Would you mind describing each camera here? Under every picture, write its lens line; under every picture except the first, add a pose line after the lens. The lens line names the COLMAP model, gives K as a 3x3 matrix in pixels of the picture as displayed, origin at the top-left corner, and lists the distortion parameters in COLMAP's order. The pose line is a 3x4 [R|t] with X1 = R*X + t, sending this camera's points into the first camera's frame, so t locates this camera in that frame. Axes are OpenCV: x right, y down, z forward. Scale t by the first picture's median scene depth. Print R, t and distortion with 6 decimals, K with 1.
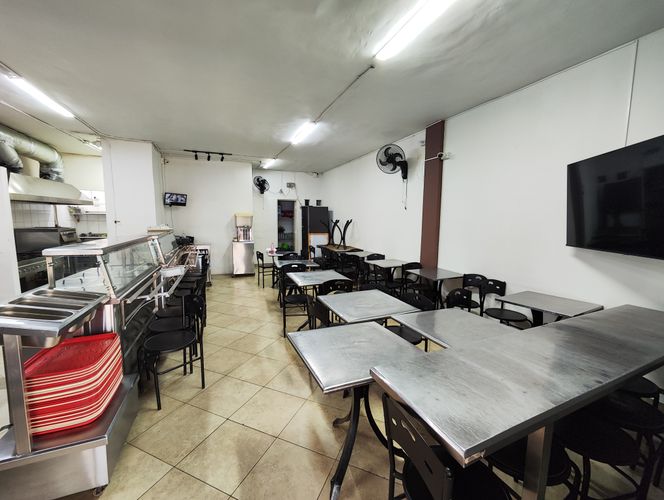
lens RADIAL K [[278.2, 0, 330.8], [0, 278.2, 250.1], [0, 0, 1]] dist [-0.004092, 0.006122]
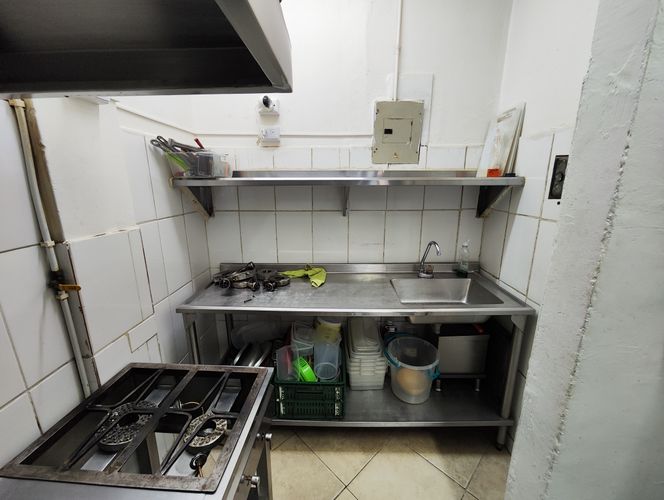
lens RADIAL K [[278.2, 0, 330.8], [0, 278.2, 250.1], [0, 0, 1]] dist [-0.004092, 0.006122]
pose [[0.920889, 0.080623, -0.381396, -1.434981], [-0.033131, 0.991026, 0.129495, -0.213533], [0.388414, -0.106615, 0.915297, 1.636597]]
